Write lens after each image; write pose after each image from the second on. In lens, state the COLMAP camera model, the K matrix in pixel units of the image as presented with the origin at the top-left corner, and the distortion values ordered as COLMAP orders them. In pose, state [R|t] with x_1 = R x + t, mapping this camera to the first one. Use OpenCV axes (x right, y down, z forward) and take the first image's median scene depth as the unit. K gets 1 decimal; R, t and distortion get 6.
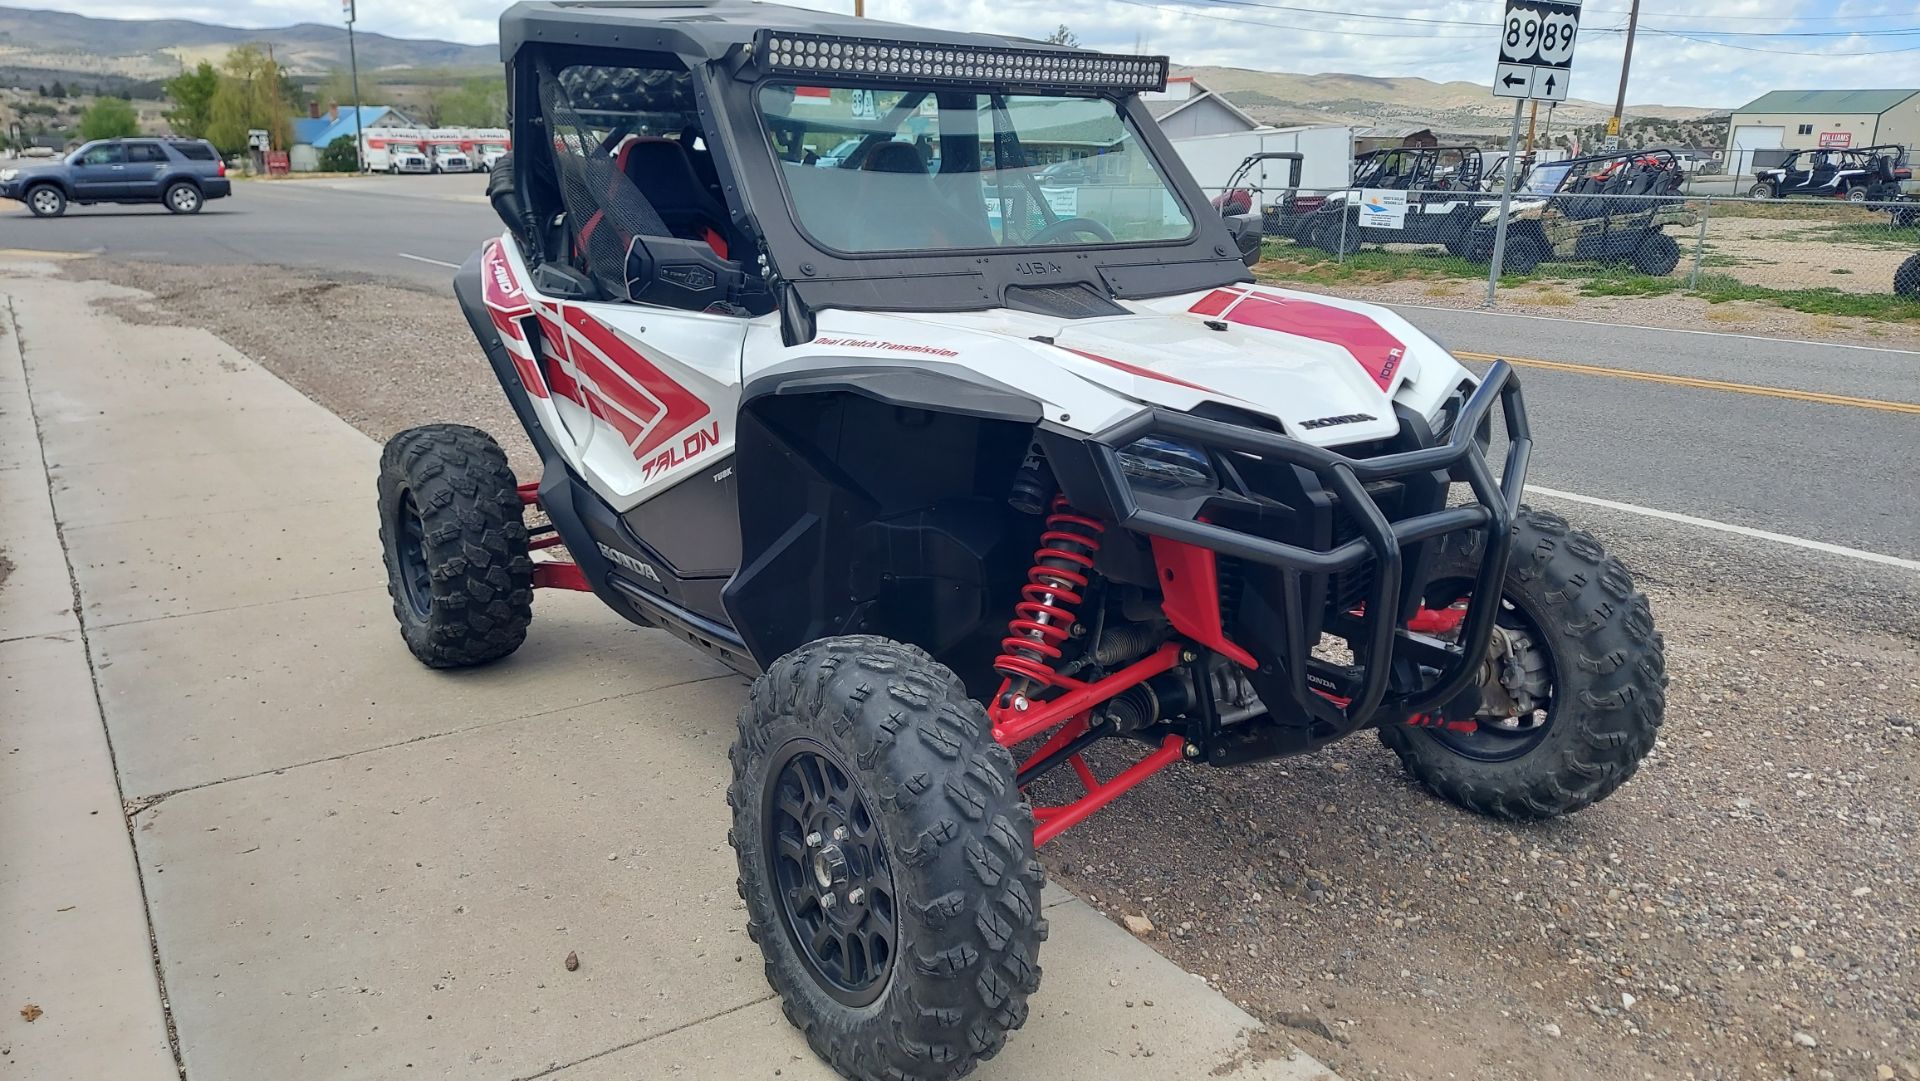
lens RADIAL K [[1435.4, 0, 951.0], [0, 1435.4, 545.9], [0, 0, 1]] dist [0.074327, -0.079095]
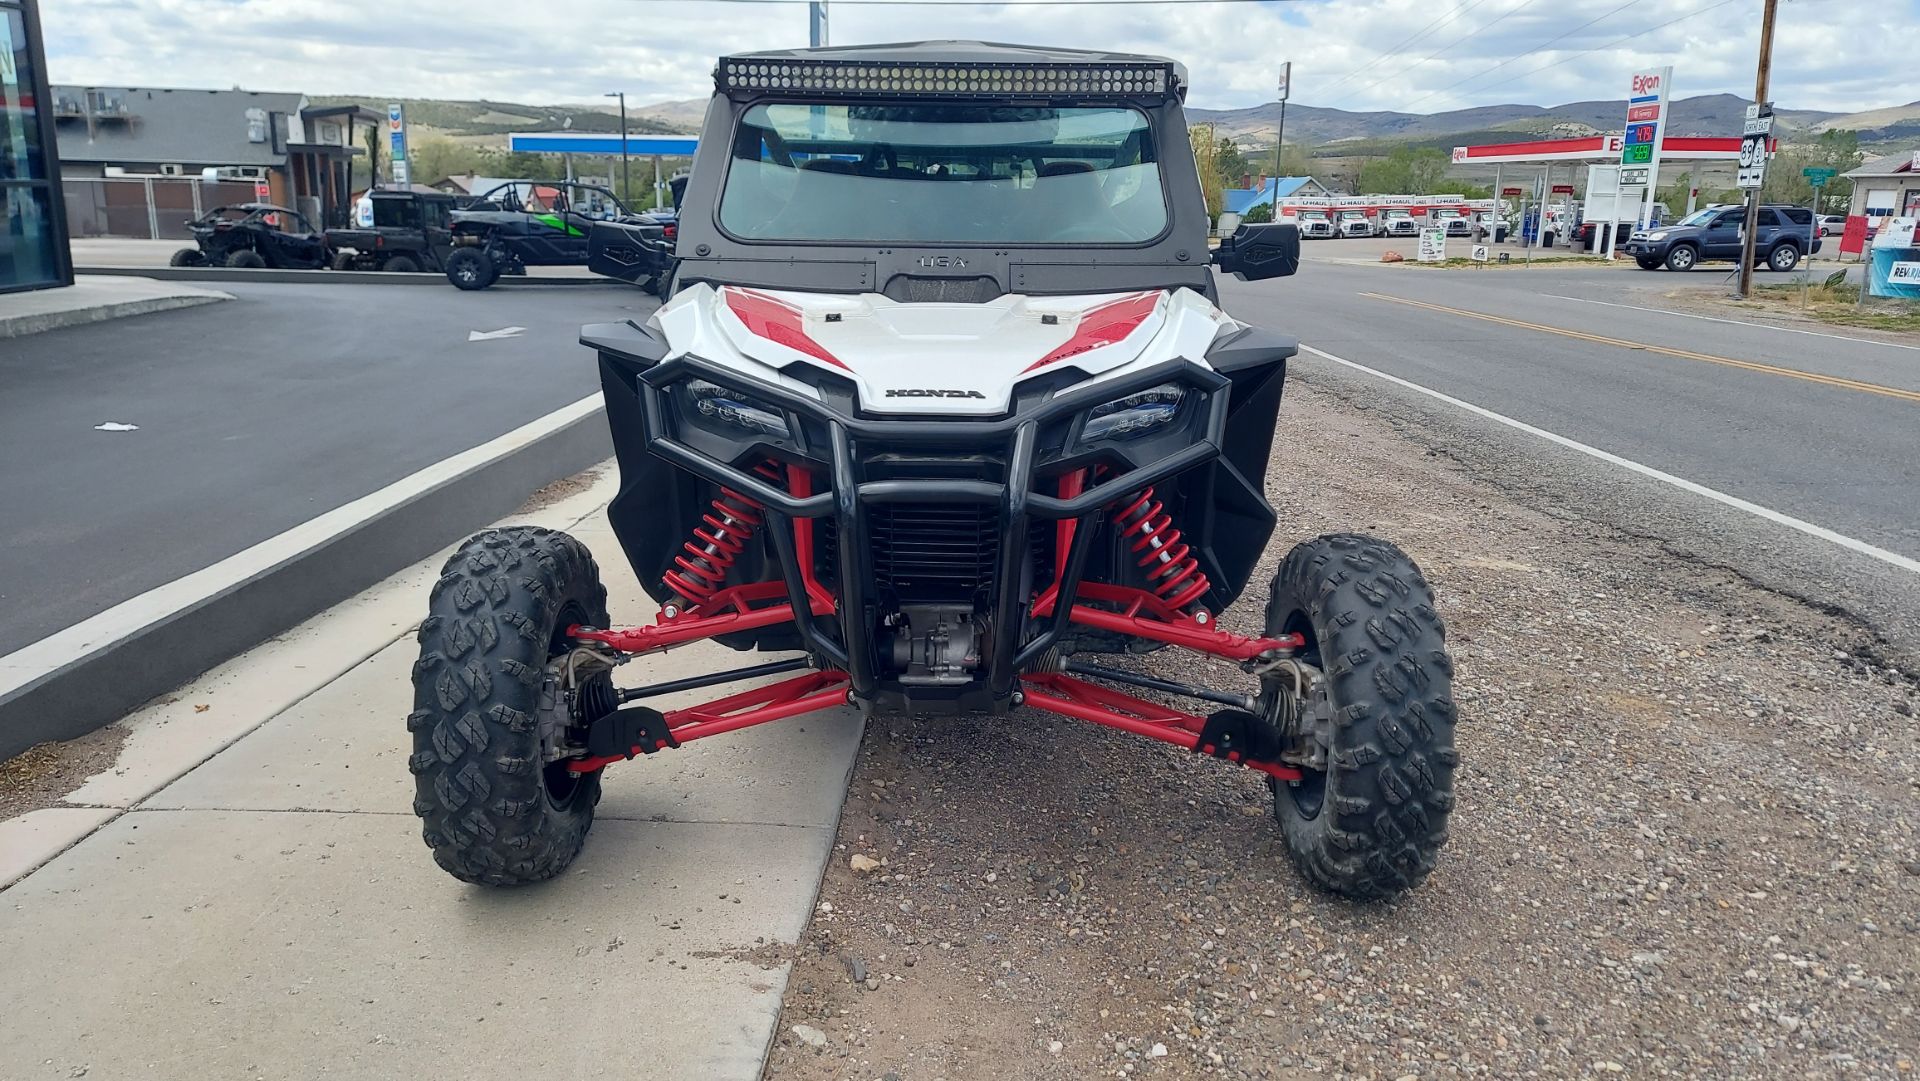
lens RADIAL K [[1435.4, 0, 958.7], [0, 1435.4, 550.7], [0, 0, 1]] dist [0.074327, -0.079095]
pose [[0.815296, 0.135213, -0.563037, 0.663371], [-0.158467, 0.987335, 0.007642, 0.010828], [0.556939, 0.082993, 0.826396, 0.118379]]
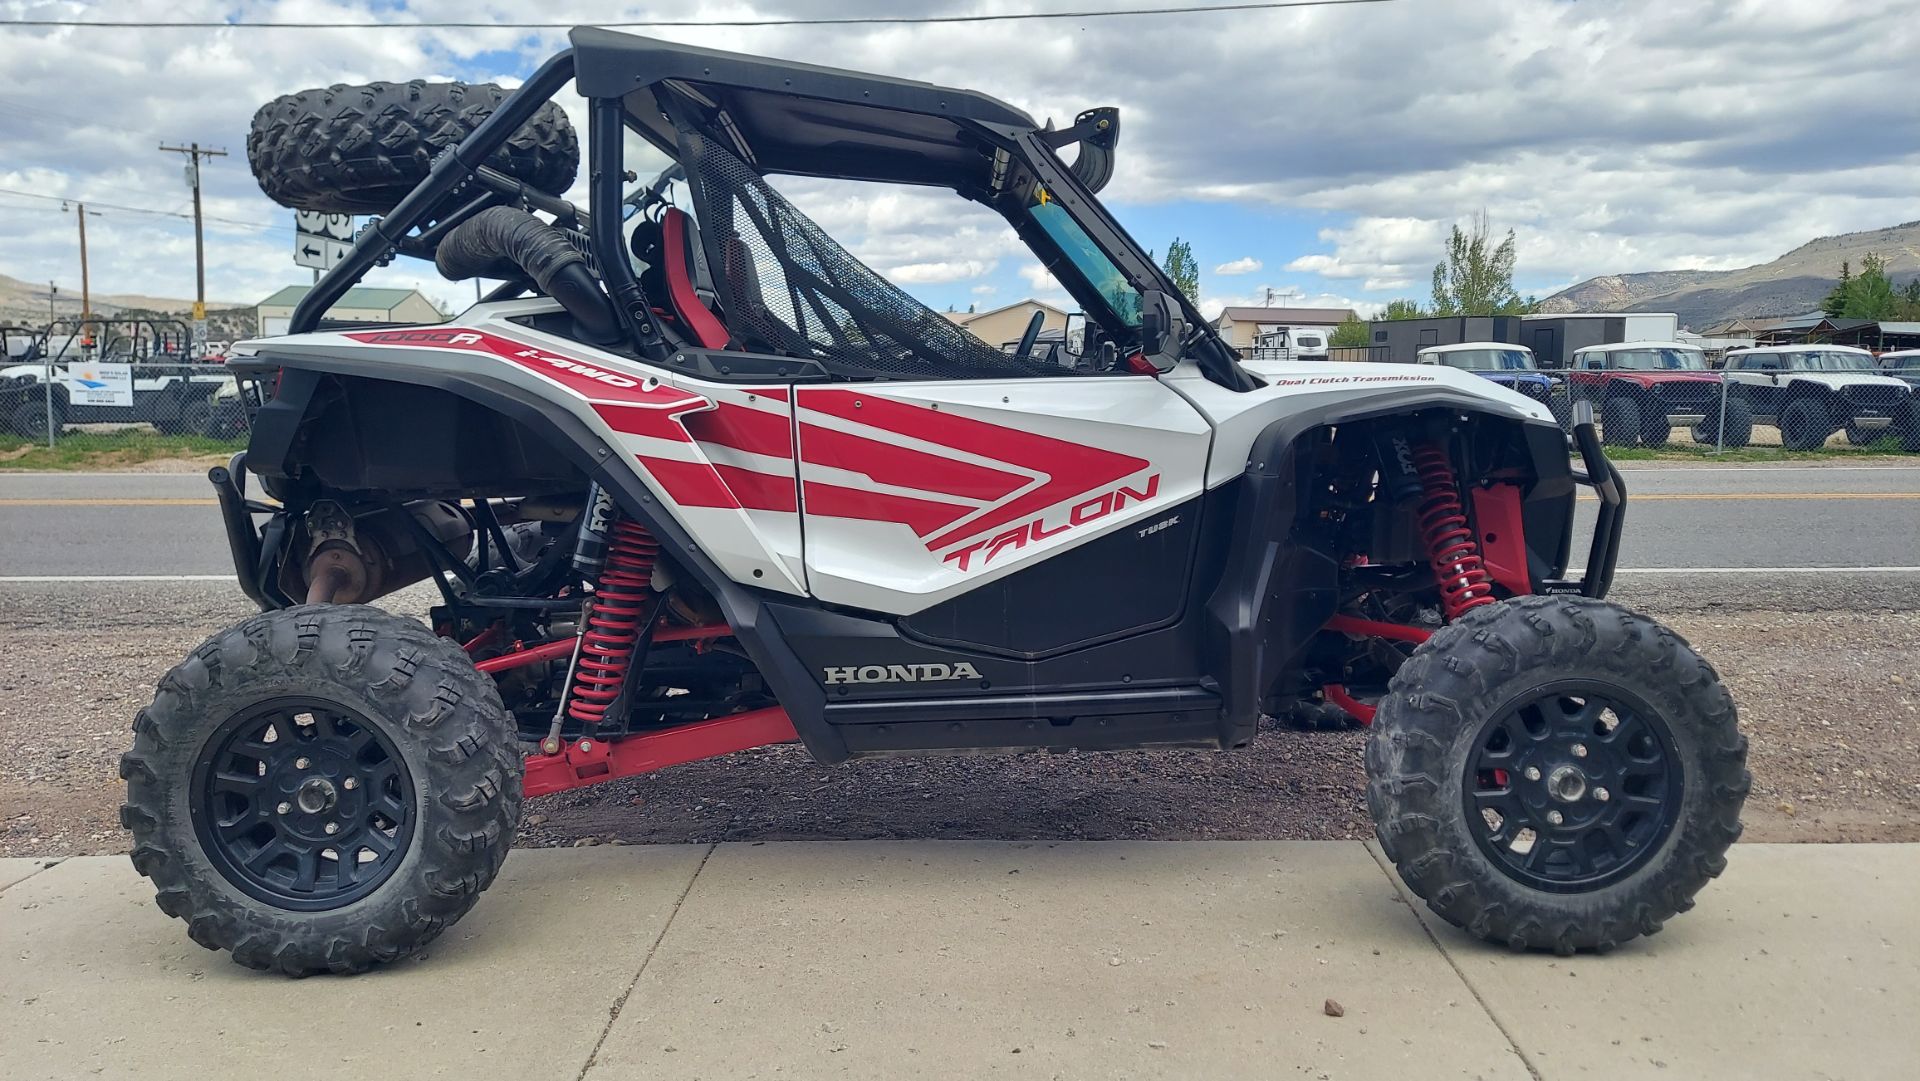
lens RADIAL K [[1435.4, 0, 980.9], [0, 1435.4, 531.7], [0, 0, 1]] dist [0.074327, -0.079095]
pose [[0.543807, -0.102888, 0.832879, -0.937368], [0.216960, 0.975952, -0.021097, -0.045751], [-0.810680, 0.192174, 0.553052, 0.473462]]
